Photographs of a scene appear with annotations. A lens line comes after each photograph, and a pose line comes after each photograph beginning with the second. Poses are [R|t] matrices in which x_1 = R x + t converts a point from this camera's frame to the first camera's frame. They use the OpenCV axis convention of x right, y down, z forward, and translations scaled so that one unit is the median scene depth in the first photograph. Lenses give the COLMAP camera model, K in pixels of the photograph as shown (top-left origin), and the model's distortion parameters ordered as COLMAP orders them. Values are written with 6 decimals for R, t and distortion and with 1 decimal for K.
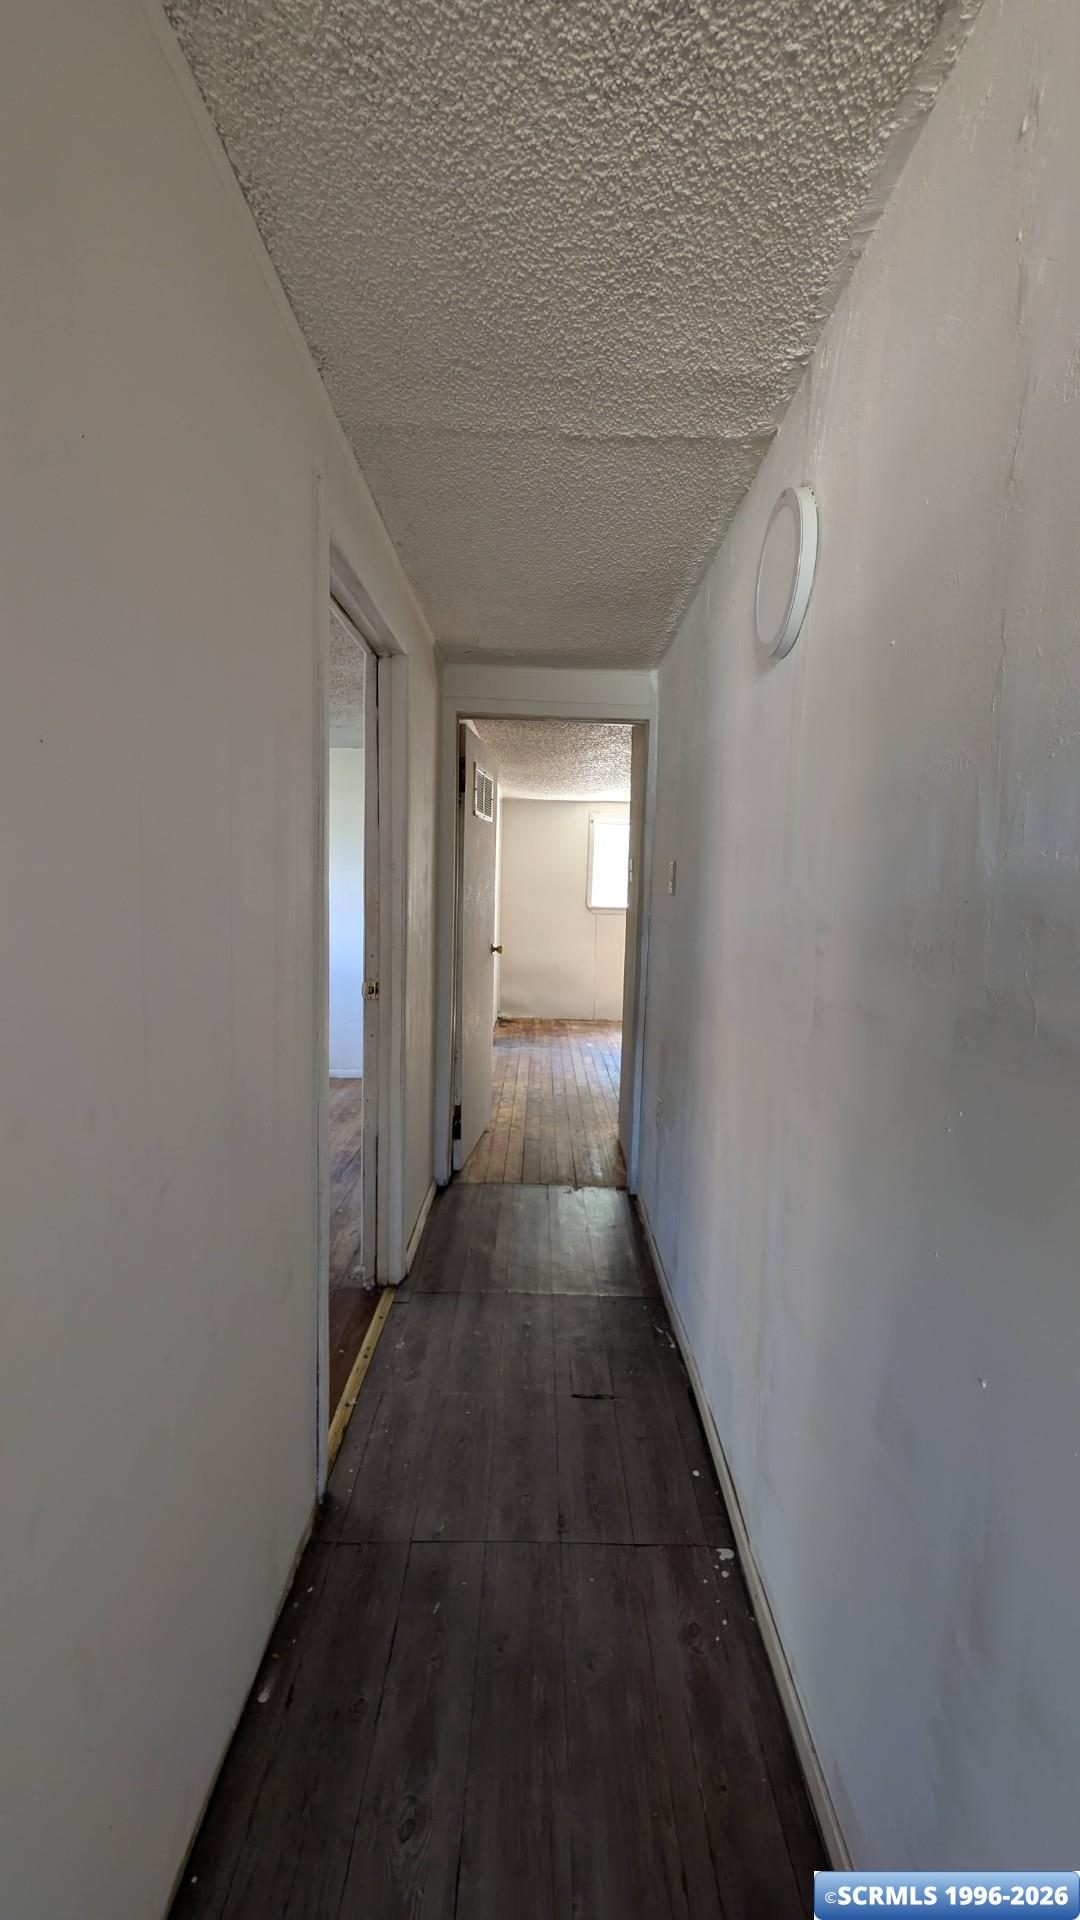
lens RADIAL K [[743.7, 0, 542.7], [0, 743.7, 960.9], [0, 0, 1]] dist [0.001532, 0.000319]
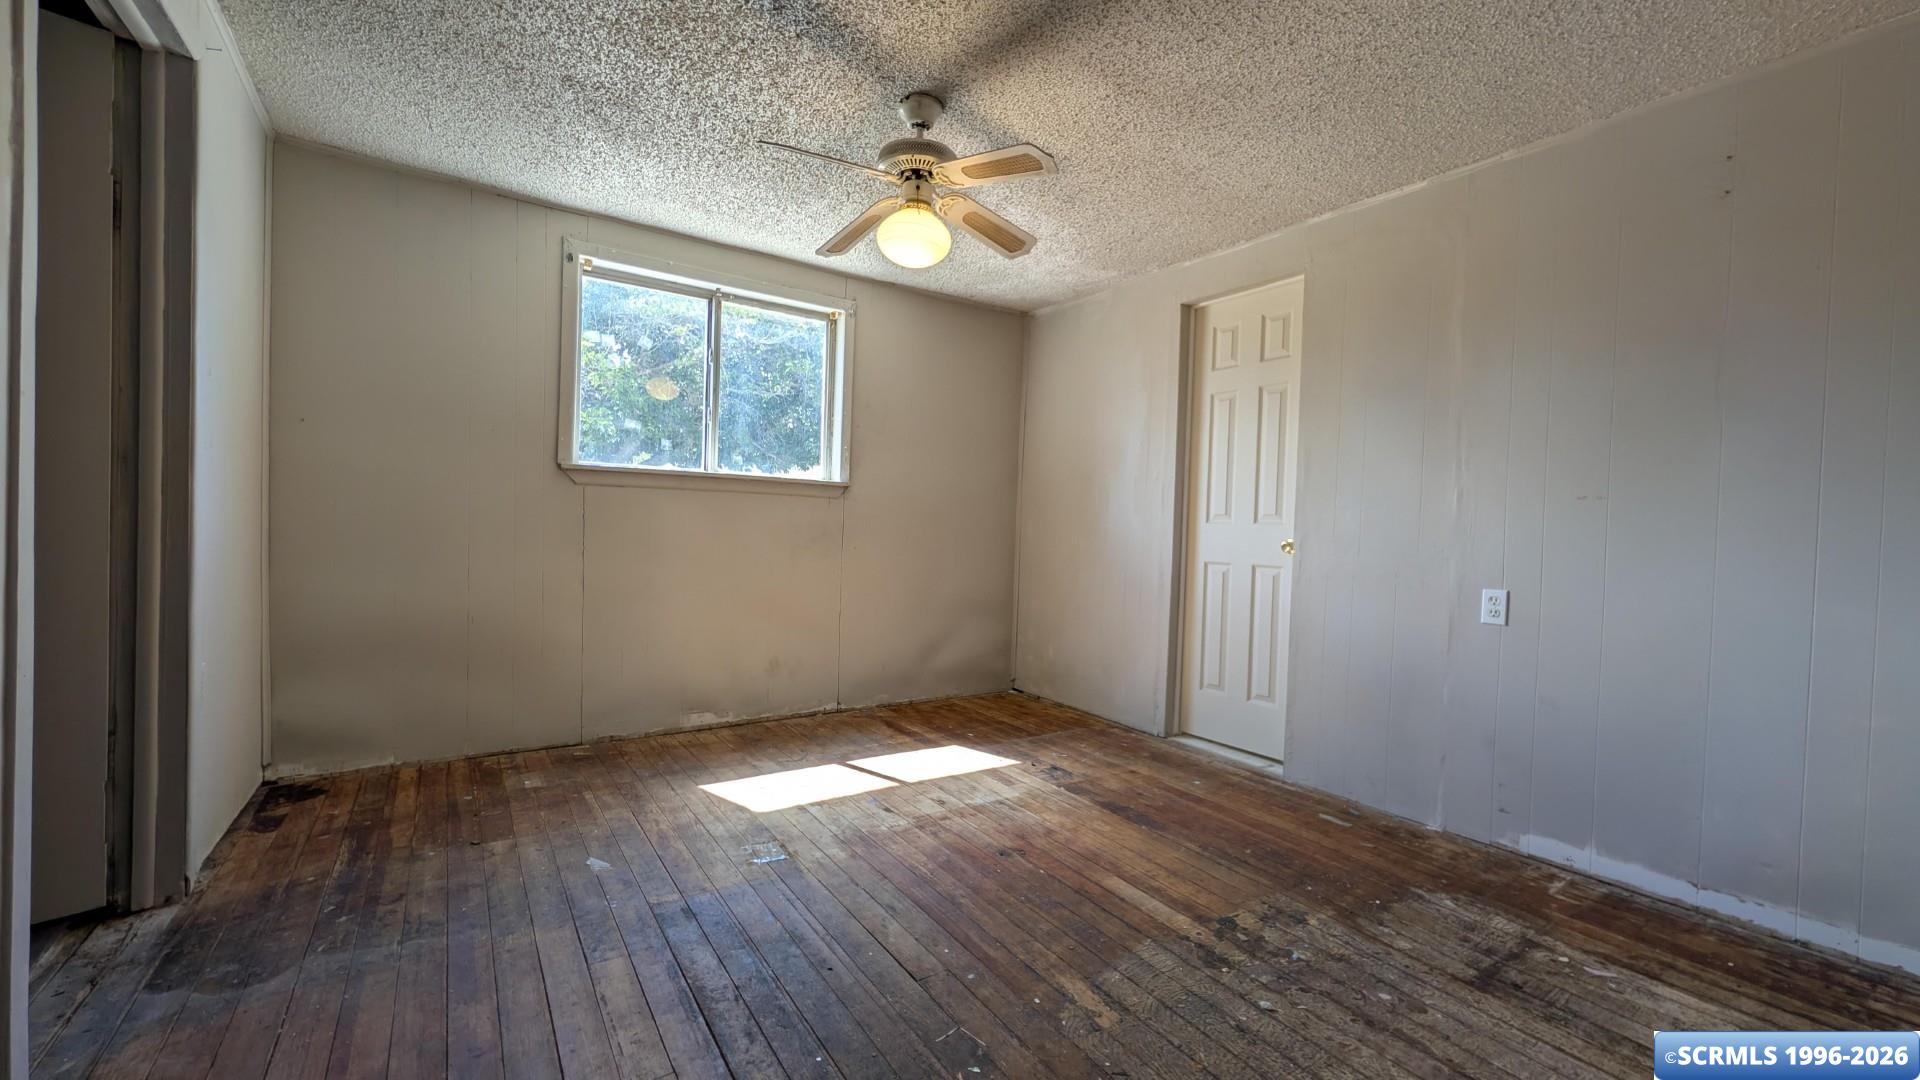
lens RADIAL K [[743.7, 0, 954.1], [0, 743.7, 546.4], [0, 0, 1]] dist [0.001532, 0.000319]
pose [[0.830038, -0.011114, 0.557596, 0.012279], [0.042877, 0.998114, -0.043933, -0.002064], [-0.556056, 0.060374, 0.828949, 0.555072]]
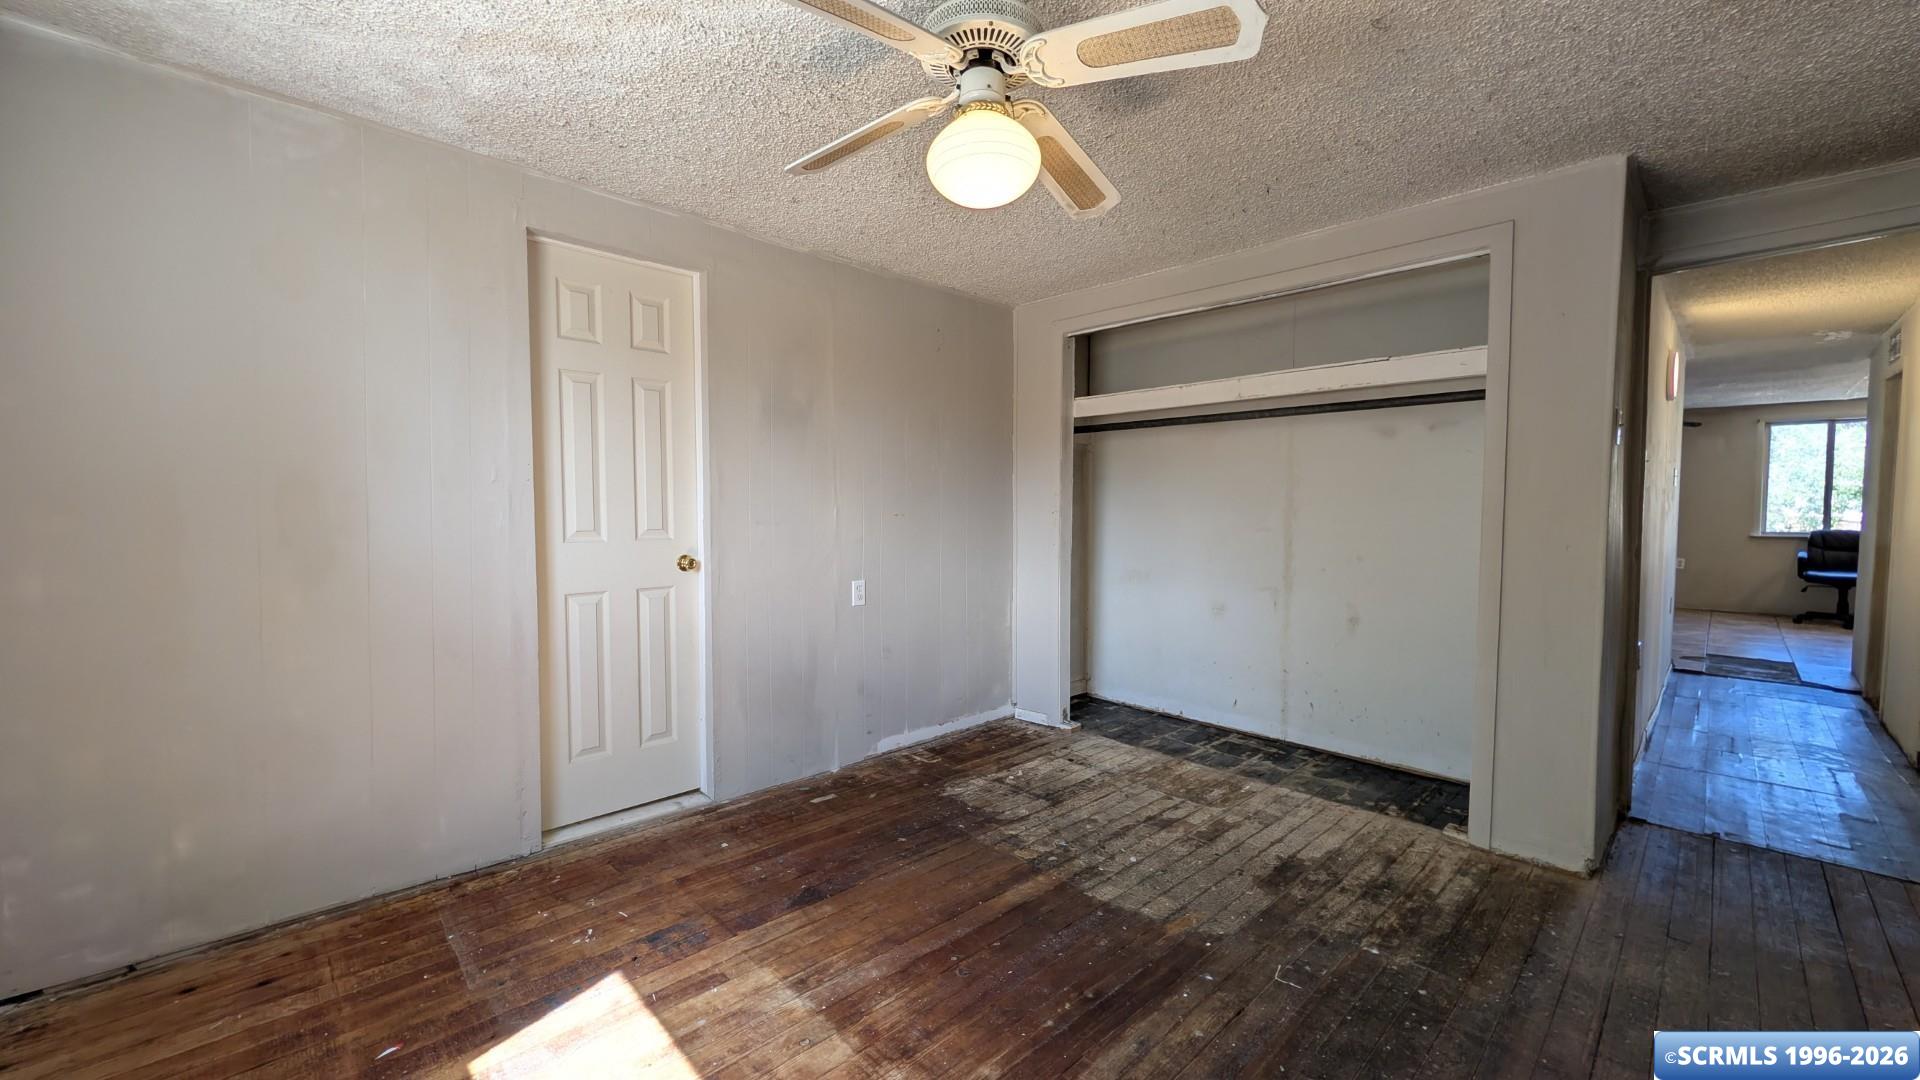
lens RADIAL K [[743.7, 0, 953.2], [0, 743.7, 540.7], [0, 0, 1]] dist [0.001532, 0.000319]
pose [[-0.692111, -0.058654, 0.719404, 0.025952], [0.050869, 0.990251, 0.129675, -0.065049], [-0.719997, 0.126345, -0.682379, 0.946188]]
